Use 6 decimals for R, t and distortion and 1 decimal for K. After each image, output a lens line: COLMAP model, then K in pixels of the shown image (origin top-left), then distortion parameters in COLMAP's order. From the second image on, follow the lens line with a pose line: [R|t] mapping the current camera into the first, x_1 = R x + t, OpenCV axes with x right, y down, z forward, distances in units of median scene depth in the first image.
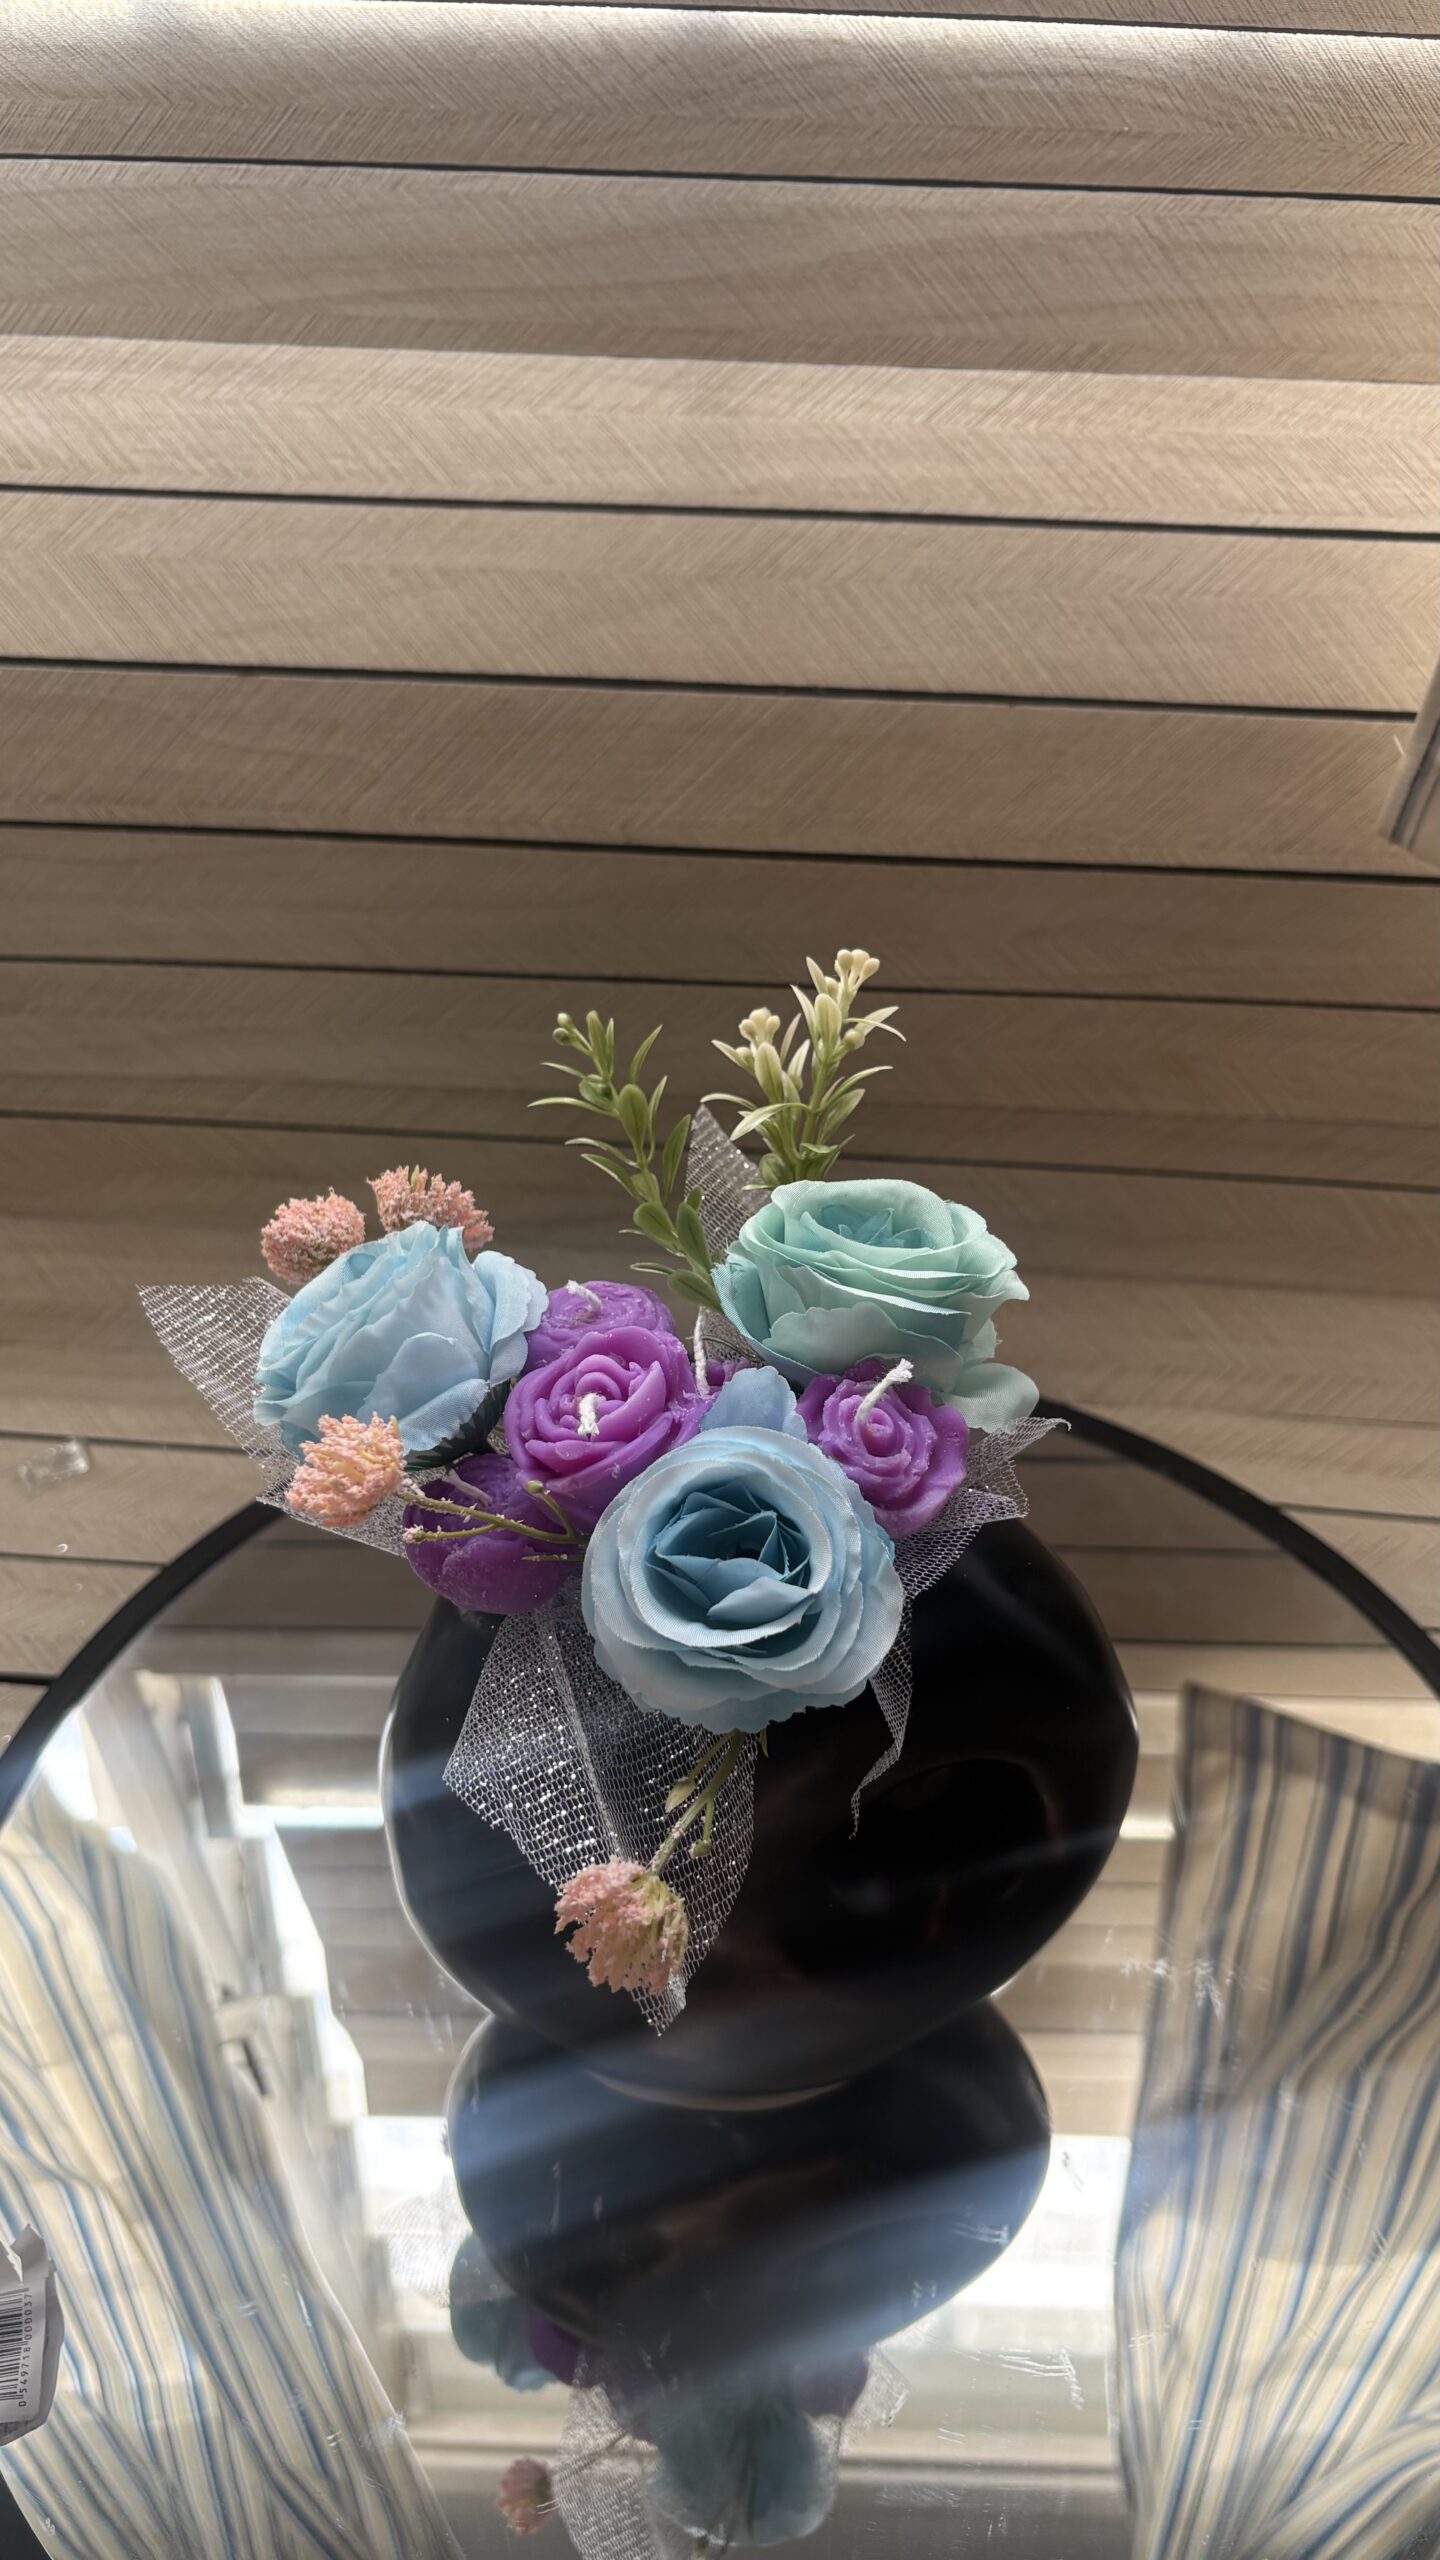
lens RADIAL K [[2028.4, 0, 731.2], [0, 2028.4, 1305.6], [0, 0, 1]] dist [-0.000432, 0.002963]
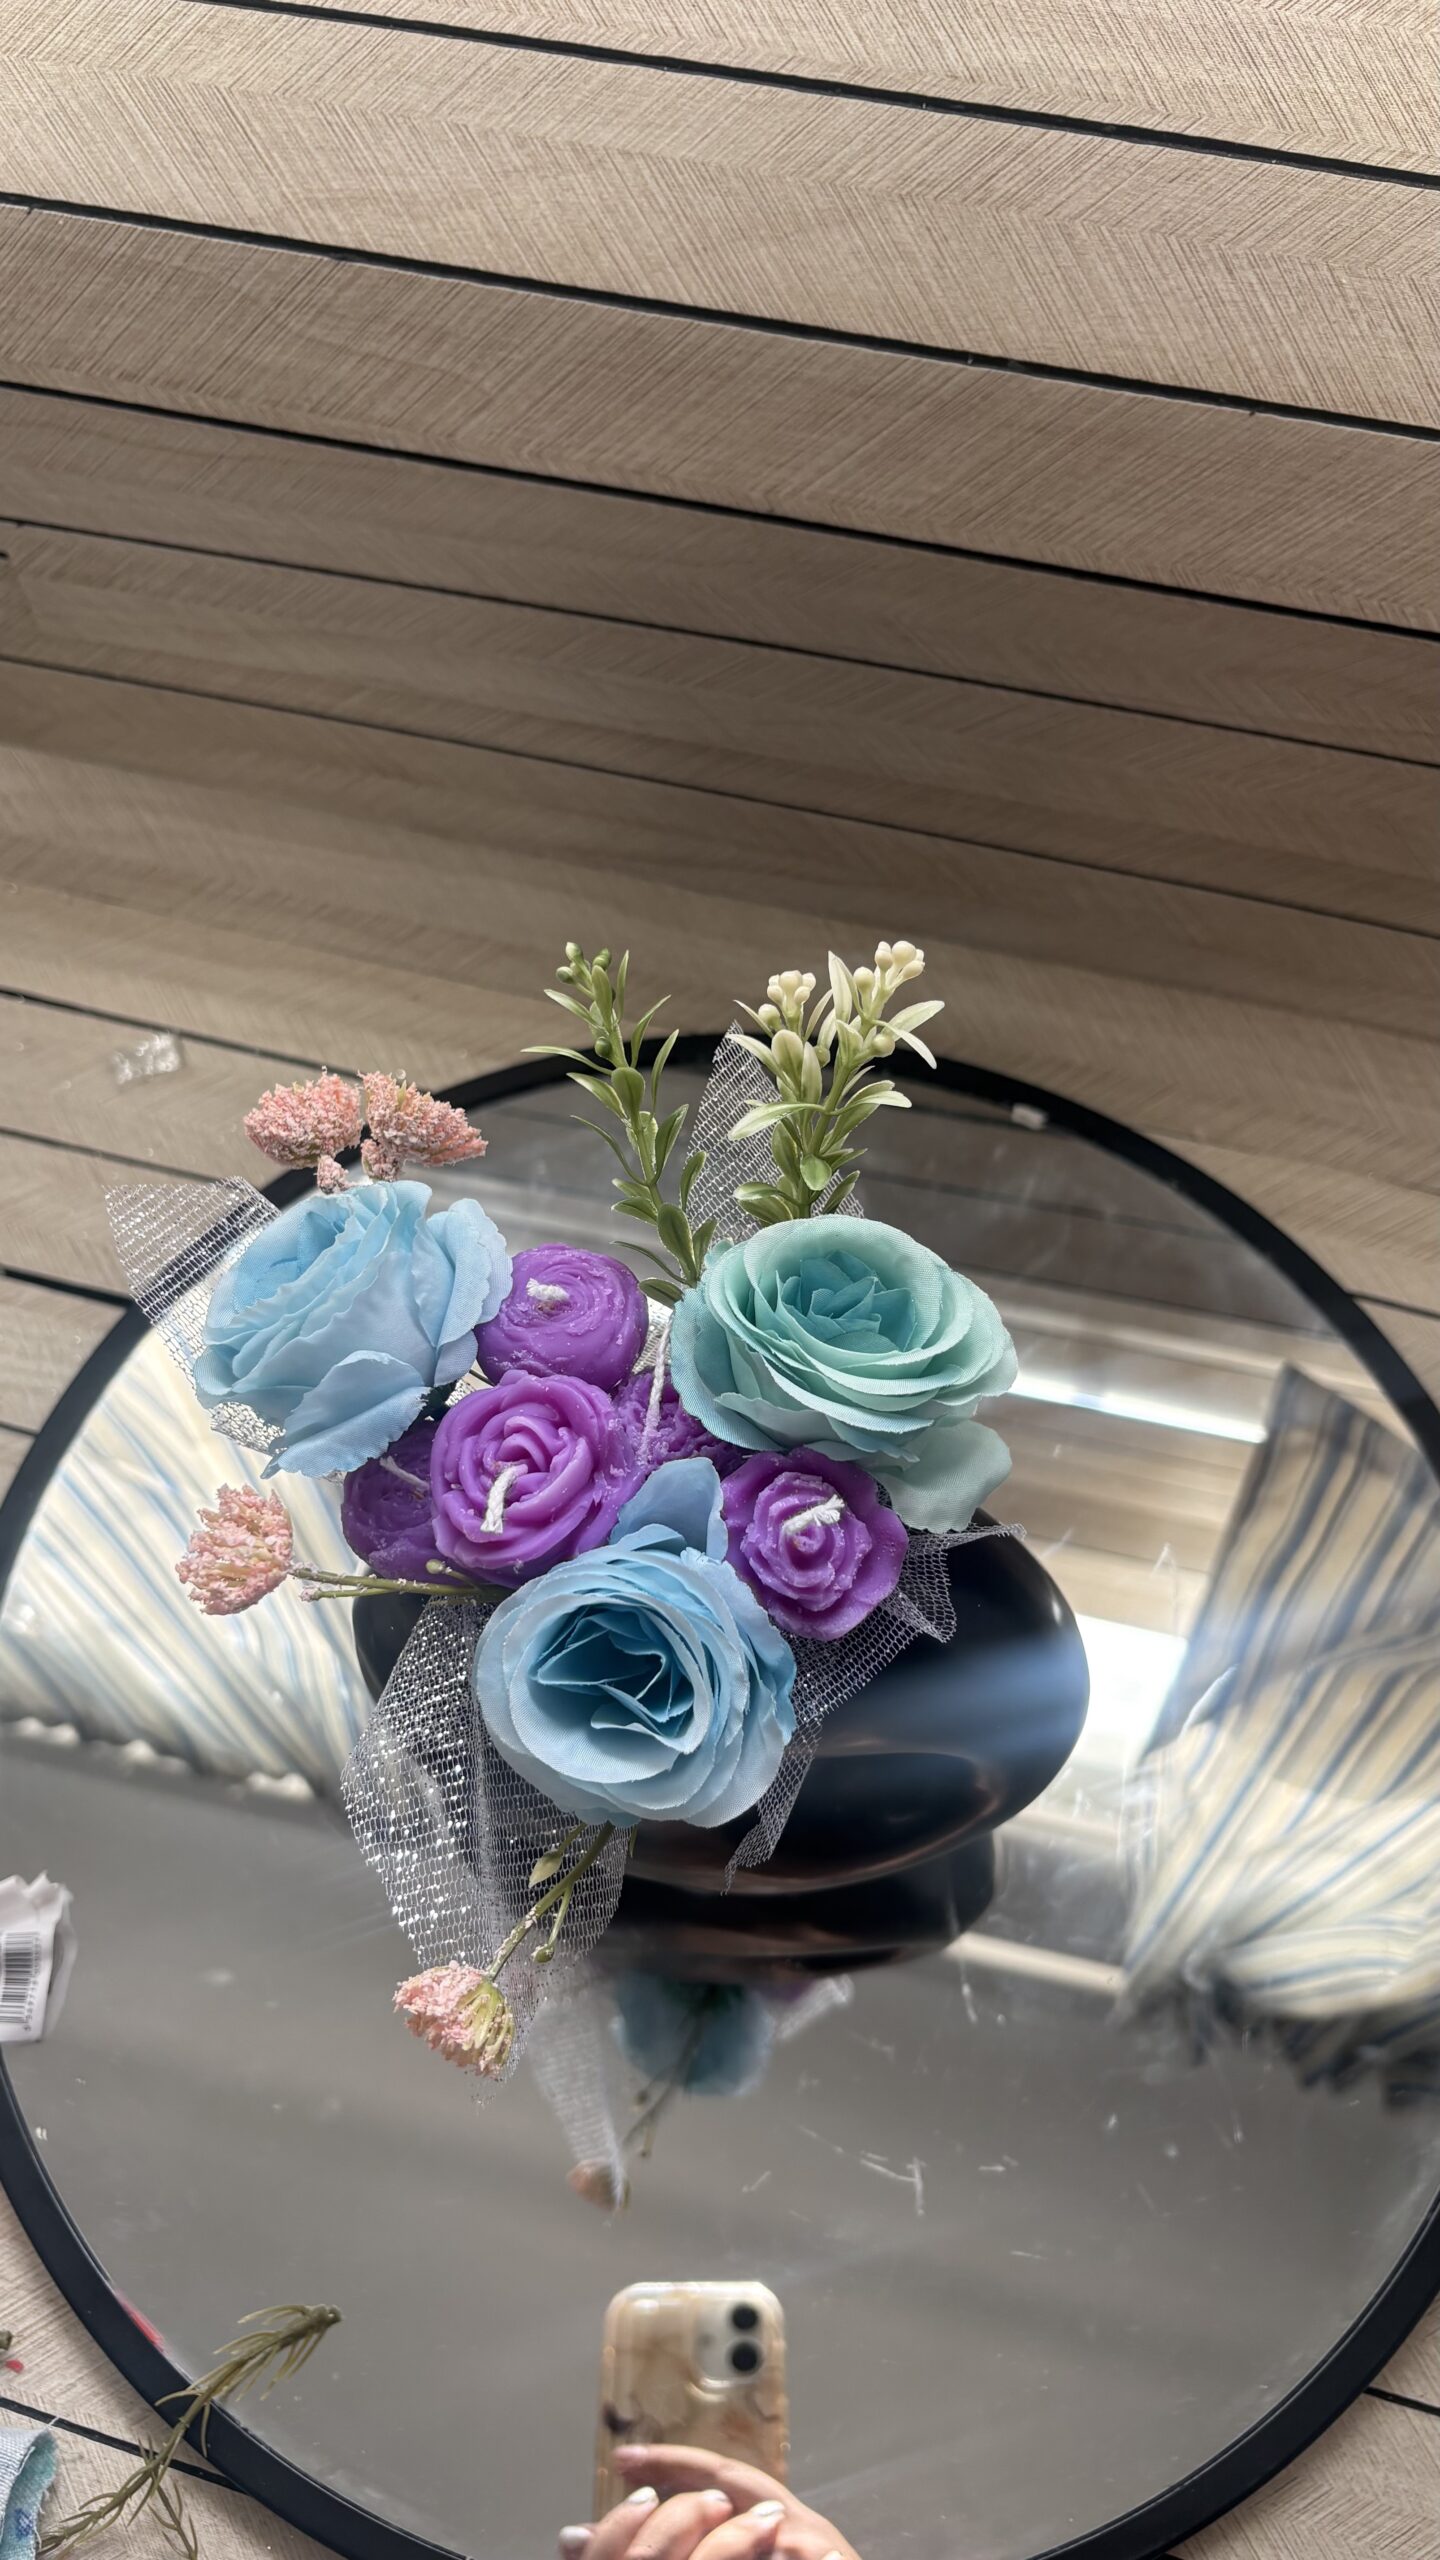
lens RADIAL K [[2028.4, 0, 701.7], [0, 2028.4, 1330.3], [0, 0, 1]] dist [-0.000432, 0.002963]
pose [[0.980260, 0.166584, -0.106486, 0.070670], [-0.113352, 0.914814, 0.387643, -0.250902], [0.161990, -0.367921, 0.915638, 0.096555]]
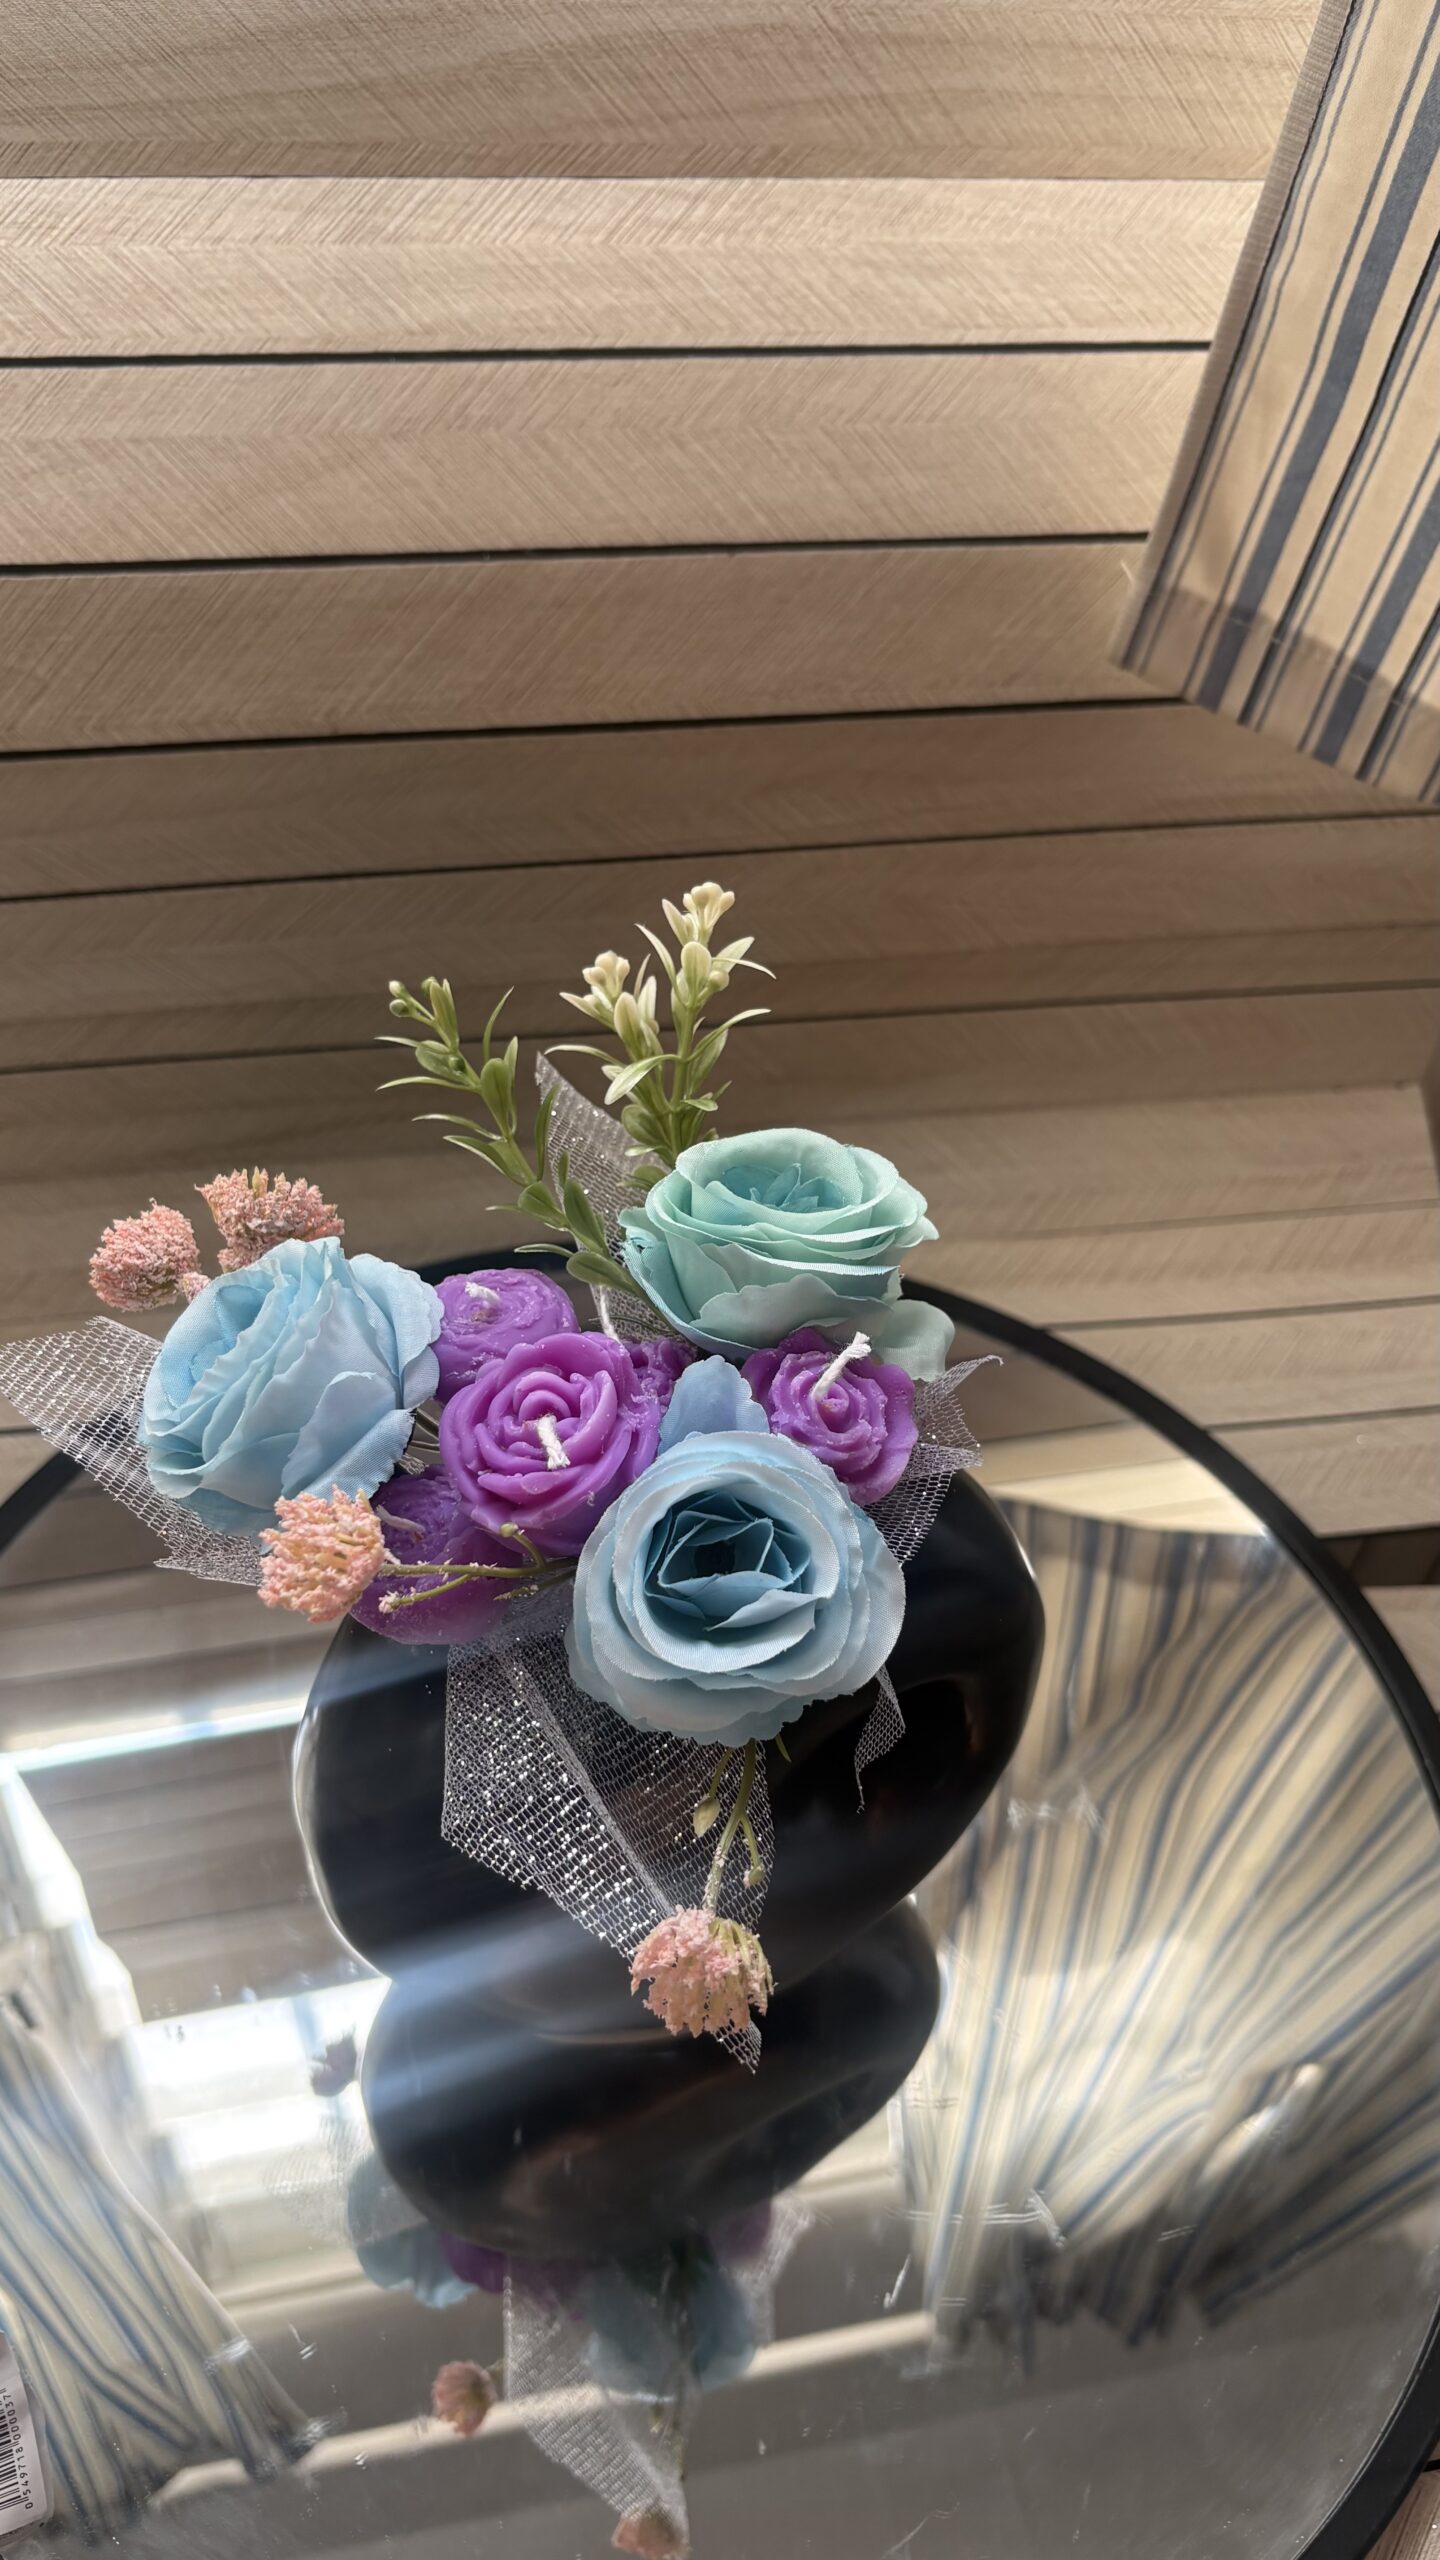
lens RADIAL K [[2028.4, 0, 718.3], [0, 2028.4, 1312.9], [0, 0, 1]] dist [-0.000432, 0.002963]
pose [[0.969866, -0.145855, 0.195155, -0.104014], [0.121306, 0.983749, 0.132377, -0.074086], [-0.211291, -0.104714, 0.971798, 0.046060]]
